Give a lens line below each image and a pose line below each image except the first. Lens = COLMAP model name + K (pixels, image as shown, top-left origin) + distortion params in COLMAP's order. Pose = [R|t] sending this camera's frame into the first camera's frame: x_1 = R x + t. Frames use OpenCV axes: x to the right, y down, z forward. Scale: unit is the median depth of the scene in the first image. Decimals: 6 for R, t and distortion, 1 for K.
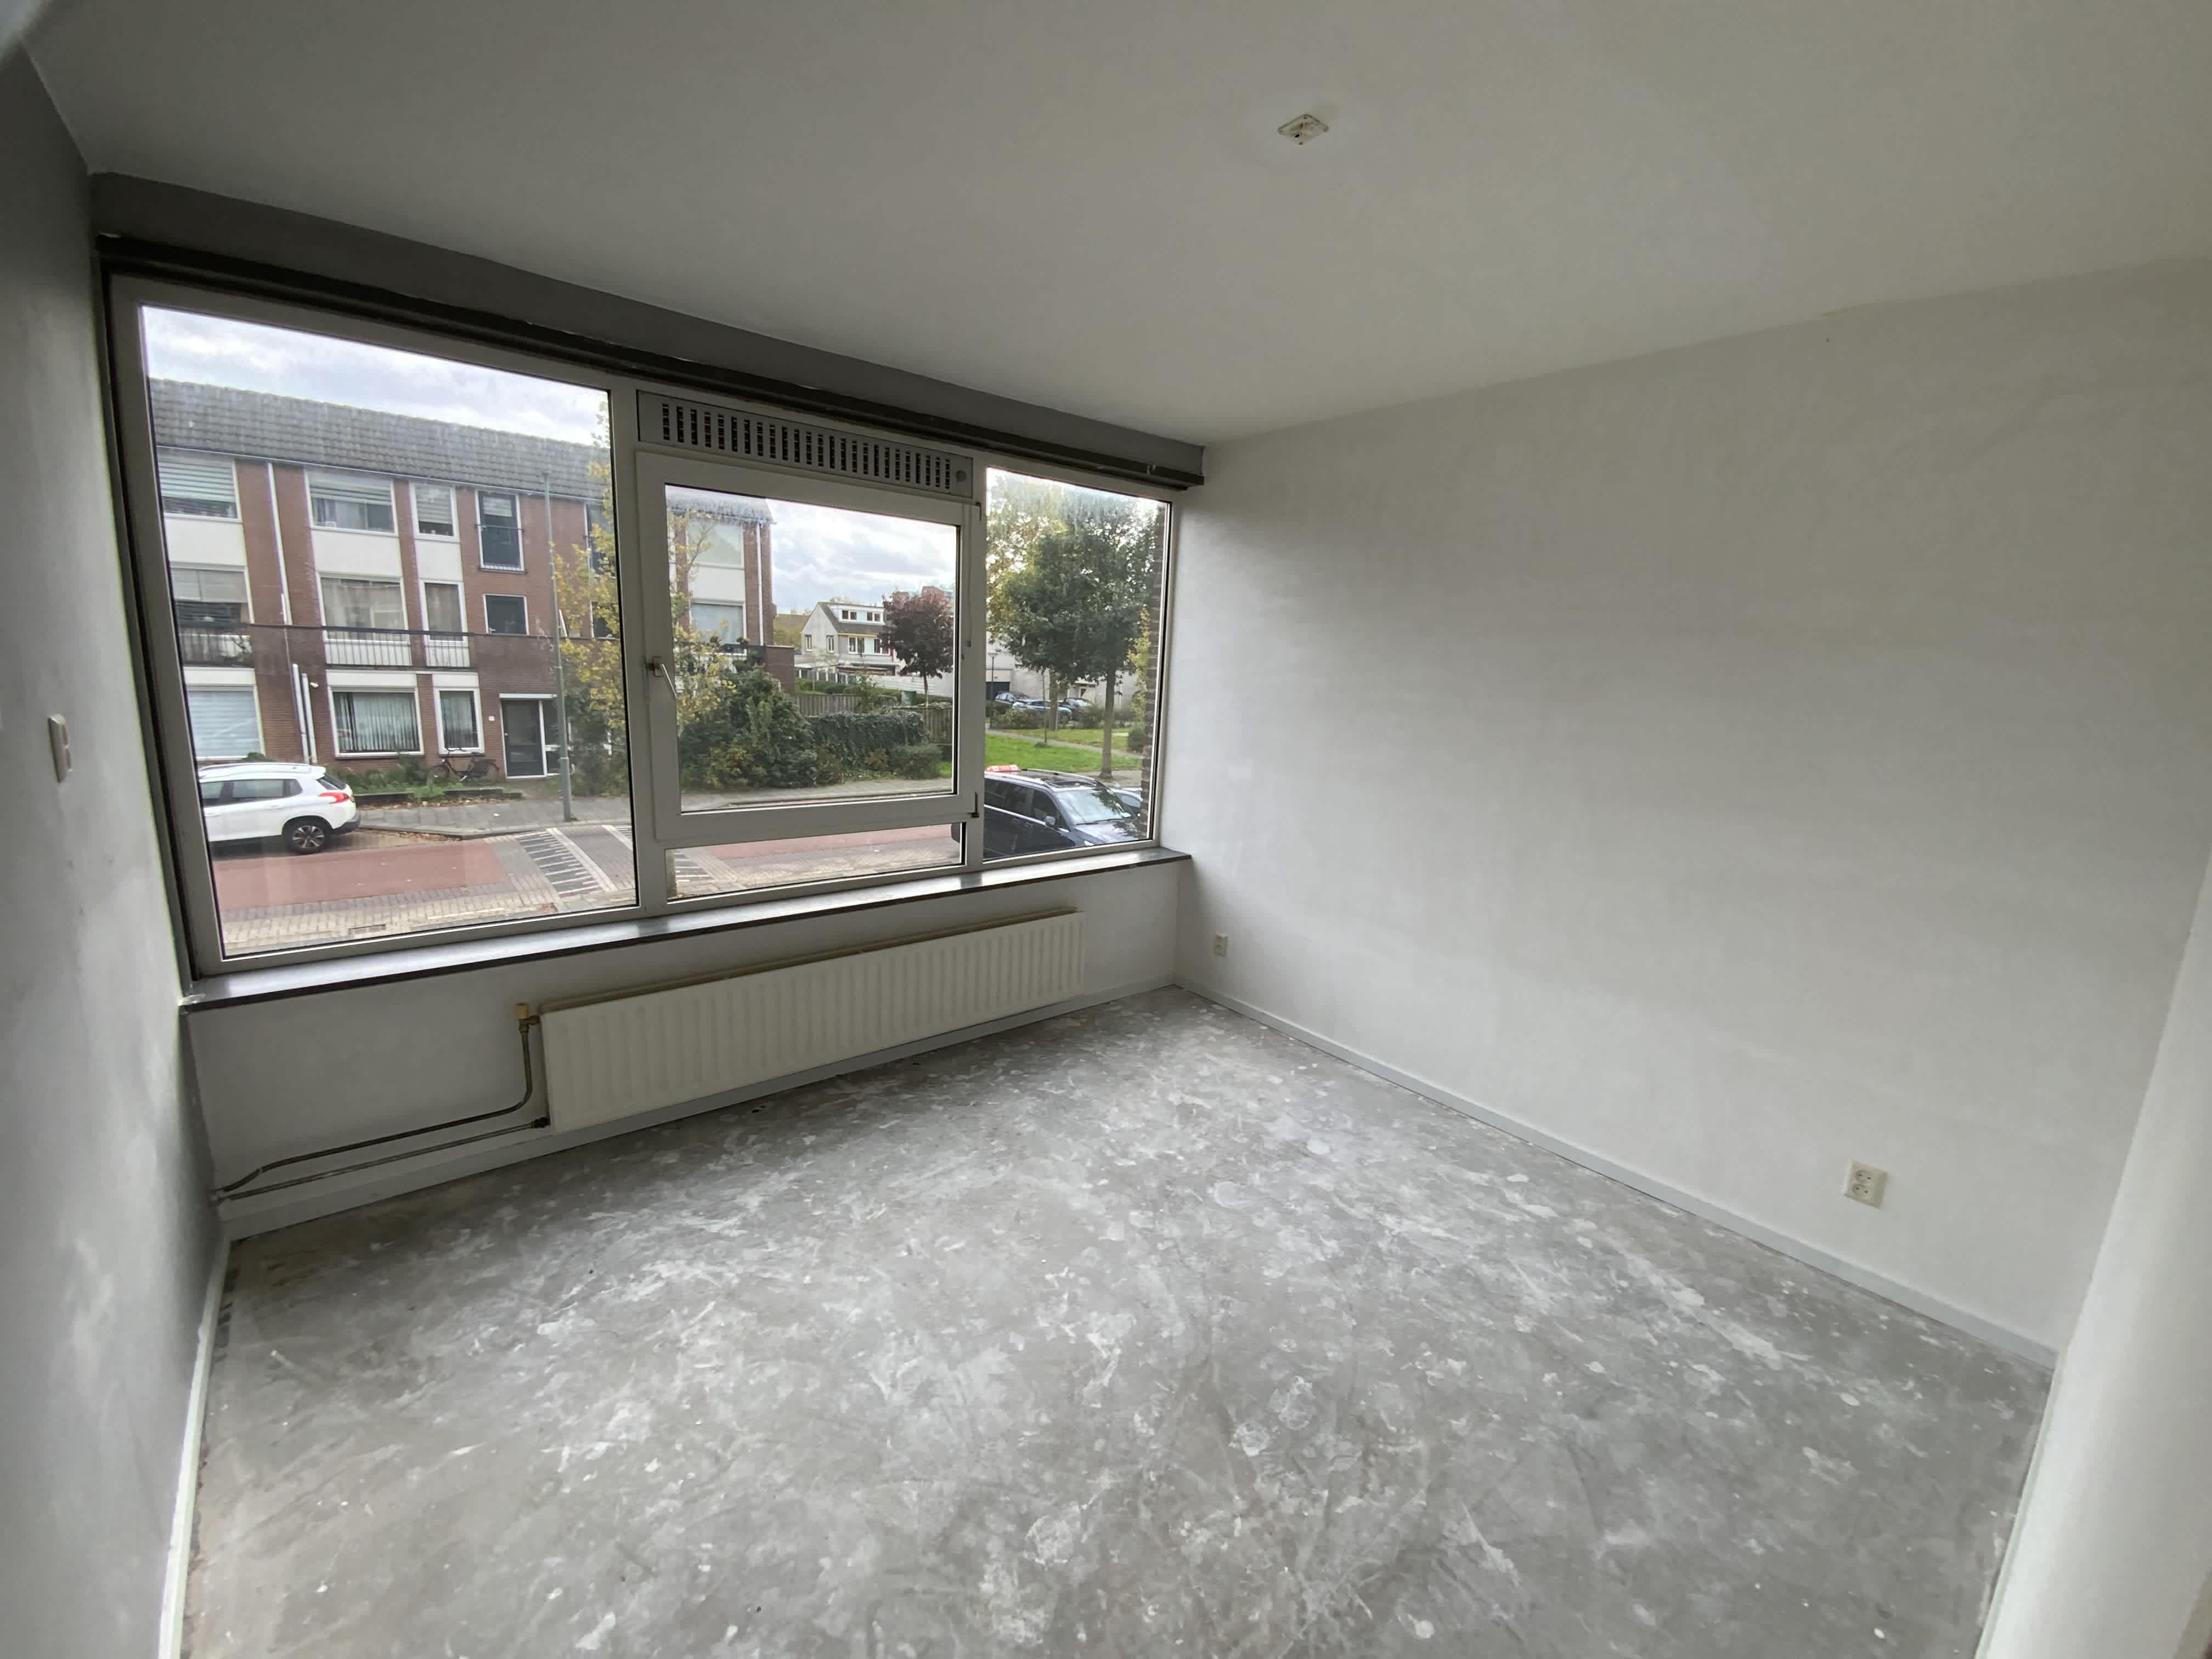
lens RADIAL K [[901.6, 0, 1103.4], [0, 901.6, 825.1], [0, 0, 1]] dist [0.002253, -0.001813]
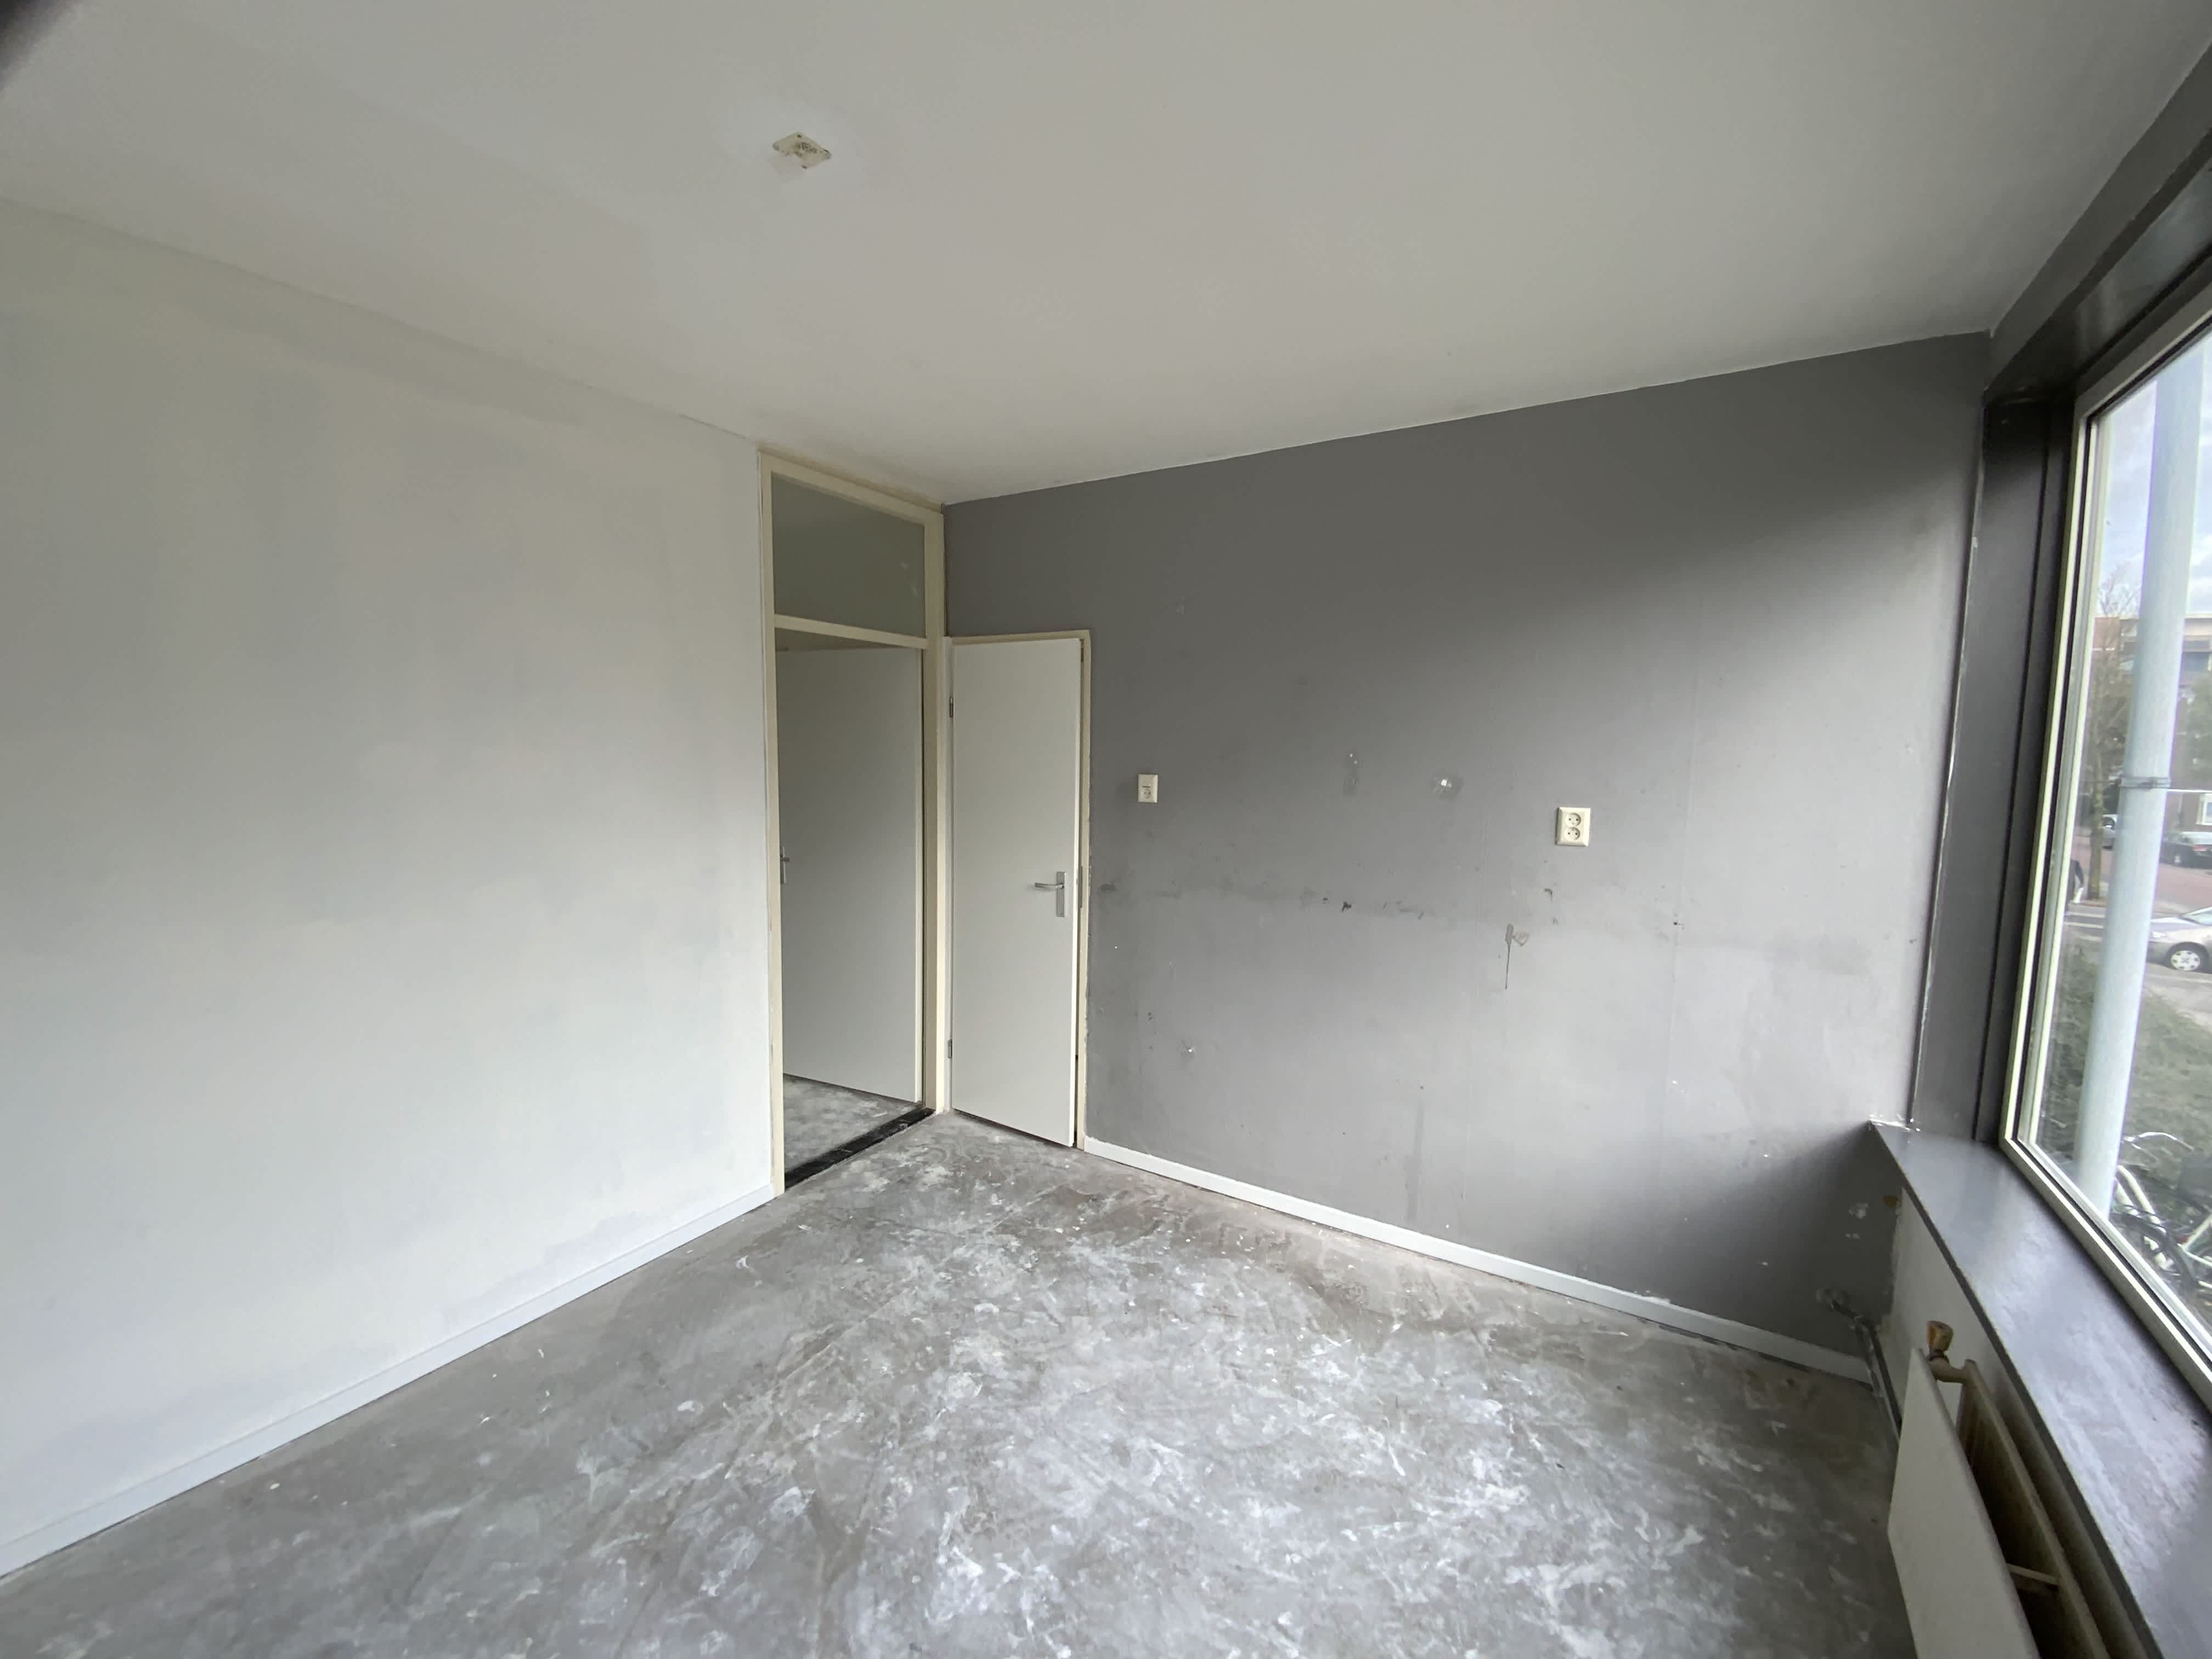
lens RADIAL K [[901.6, 0, 1104.9], [0, 901.6, 825.9], [0, 0, 1]] dist [0.002253, -0.001813]
pose [[-0.941294, -0.025549, -0.336619, 0.188727], [-0.114985, 0.961773, 0.248538, -0.321077], [0.317401, 0.272654, -0.908249, 1.782322]]
